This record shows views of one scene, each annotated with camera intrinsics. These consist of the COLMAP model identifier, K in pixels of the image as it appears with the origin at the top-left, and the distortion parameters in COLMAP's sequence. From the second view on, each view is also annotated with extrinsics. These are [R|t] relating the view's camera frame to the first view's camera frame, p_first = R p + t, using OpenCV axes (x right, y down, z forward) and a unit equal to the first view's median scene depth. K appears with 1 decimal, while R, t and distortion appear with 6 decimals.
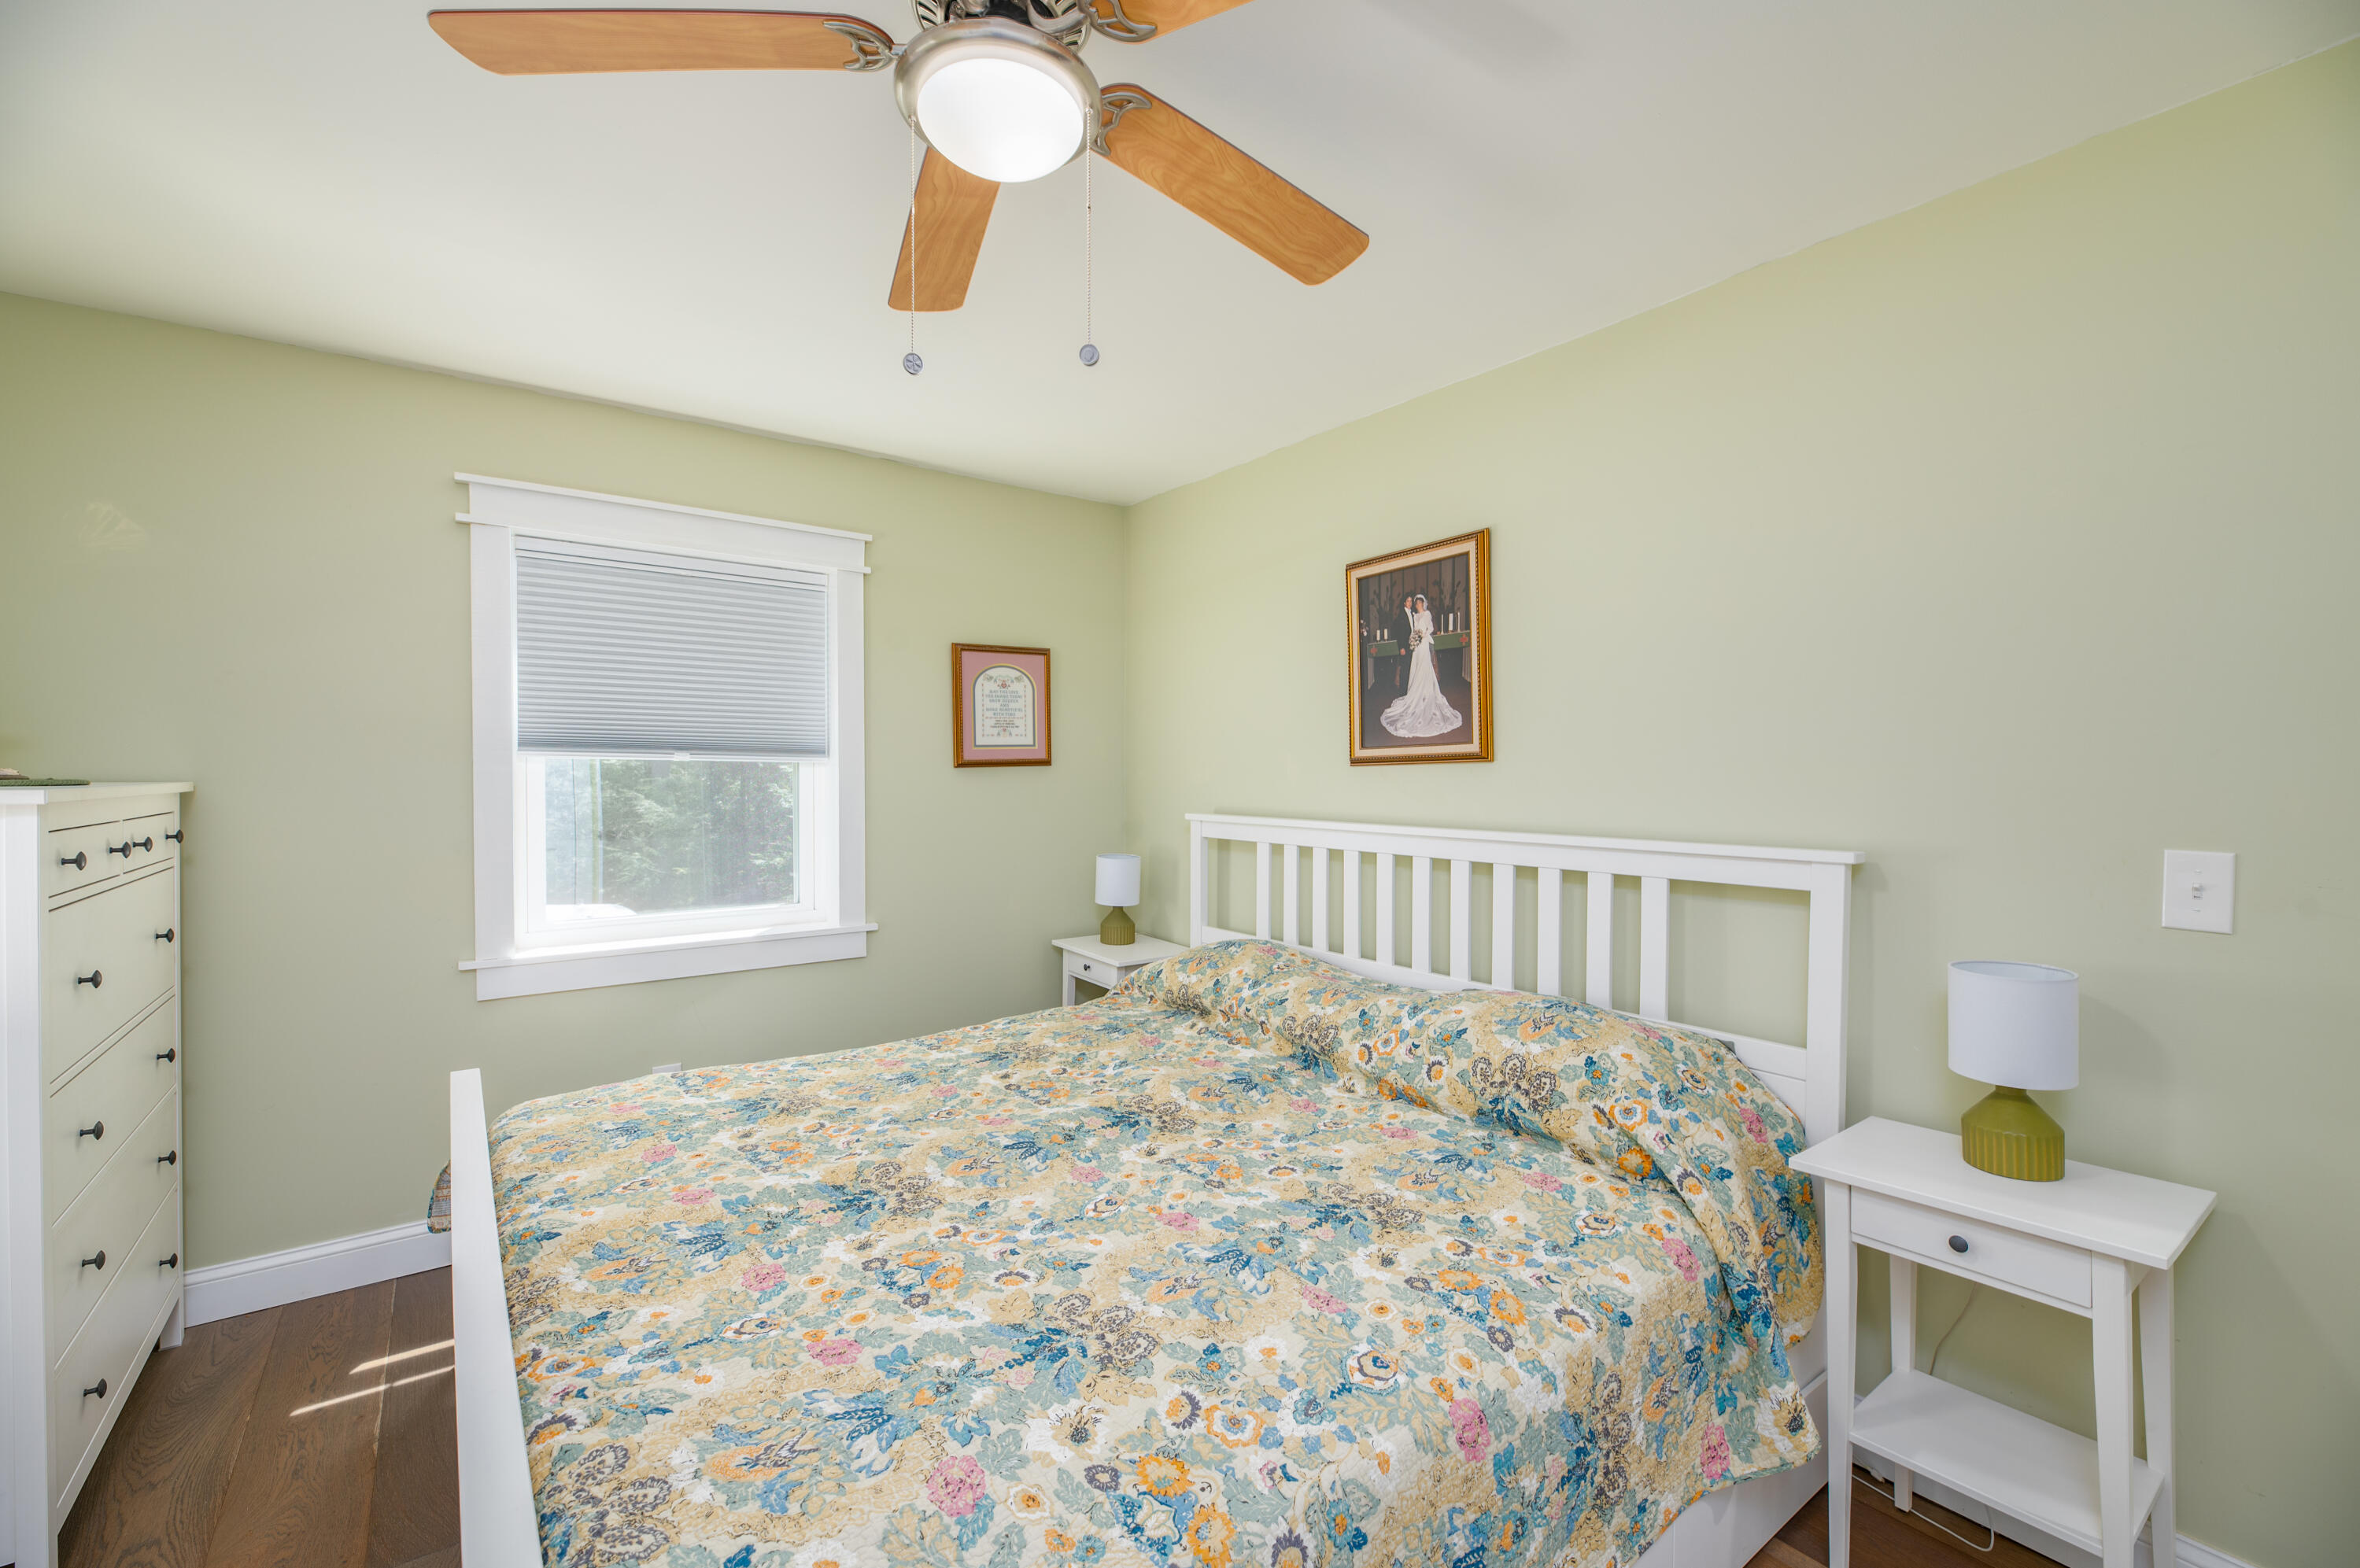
lens RADIAL K [[957.9, 0, 1180.0], [0, 957.9, 784.0], [0, 0, 1]] dist [-0.000870, -0.004375]
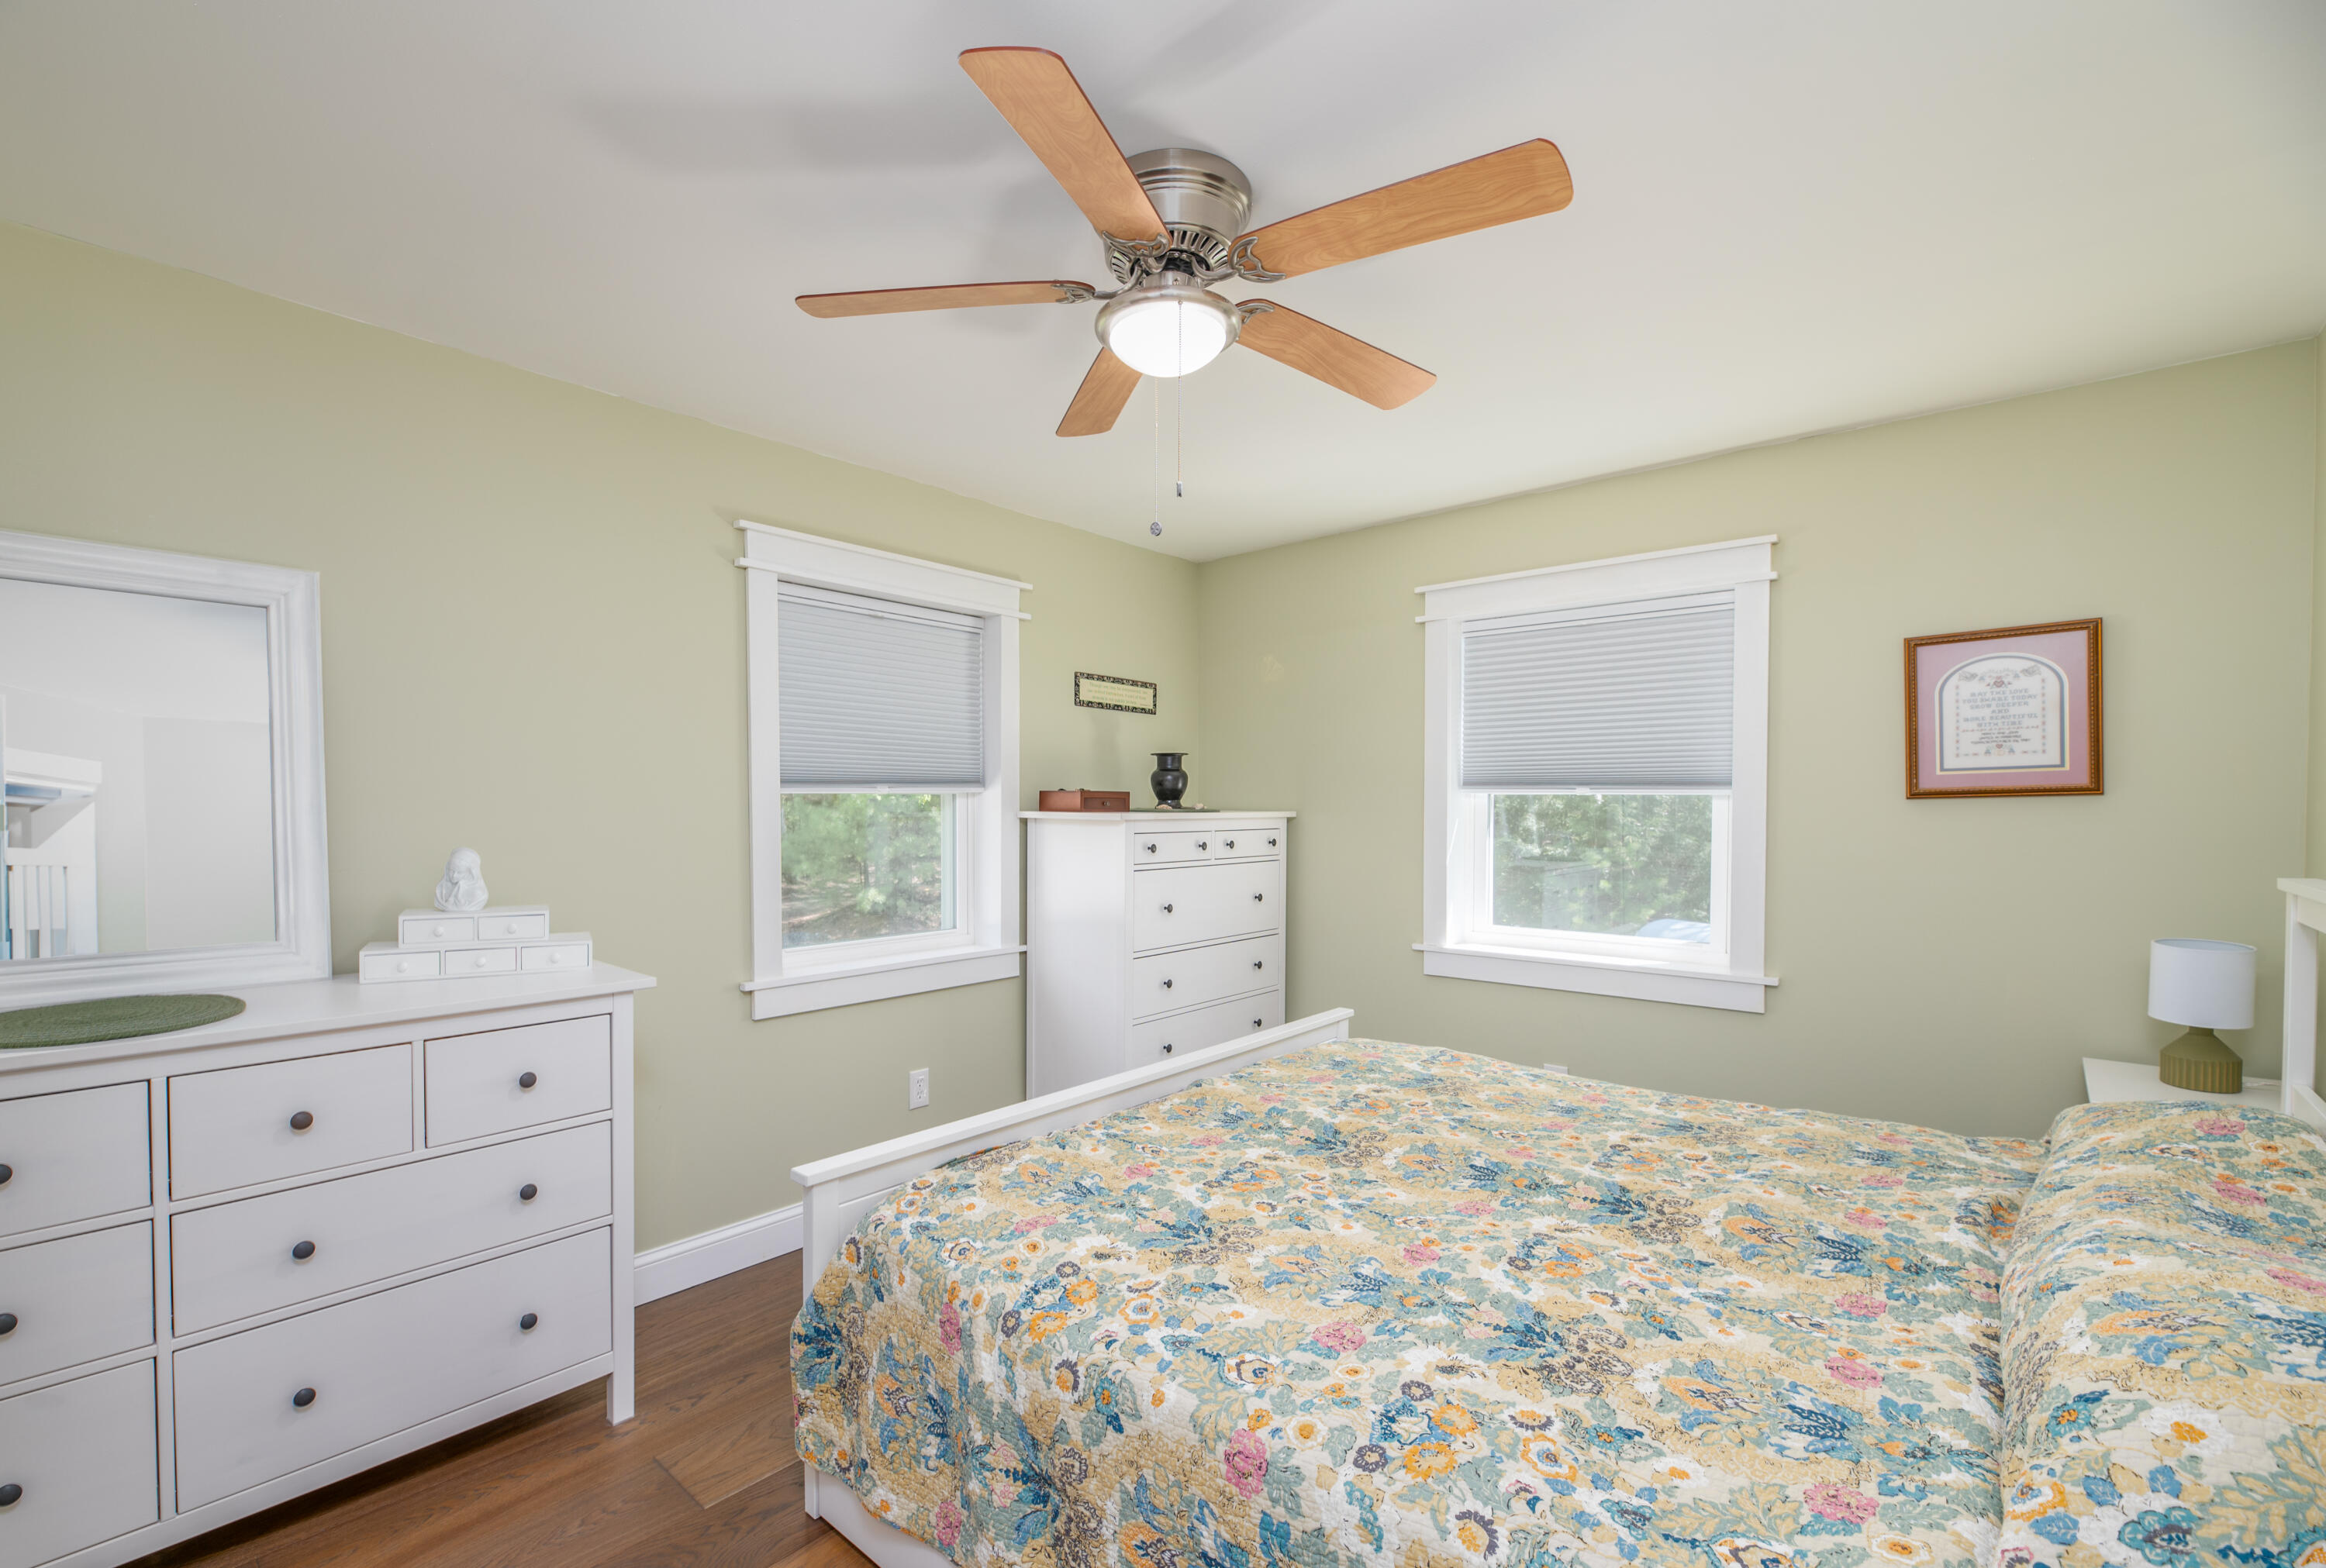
lens RADIAL K [[1039.3, 0, 1159.1], [0, 1039.3, 827.6], [0, 0, 1]] dist [-0.002214, -0.000525]
pose [[0.213116, 0.018584, -0.976850, 0.727700], [-0.011951, 0.999794, 0.016413, -0.001089], [0.976954, 0.008177, 0.213294, 0.370333]]
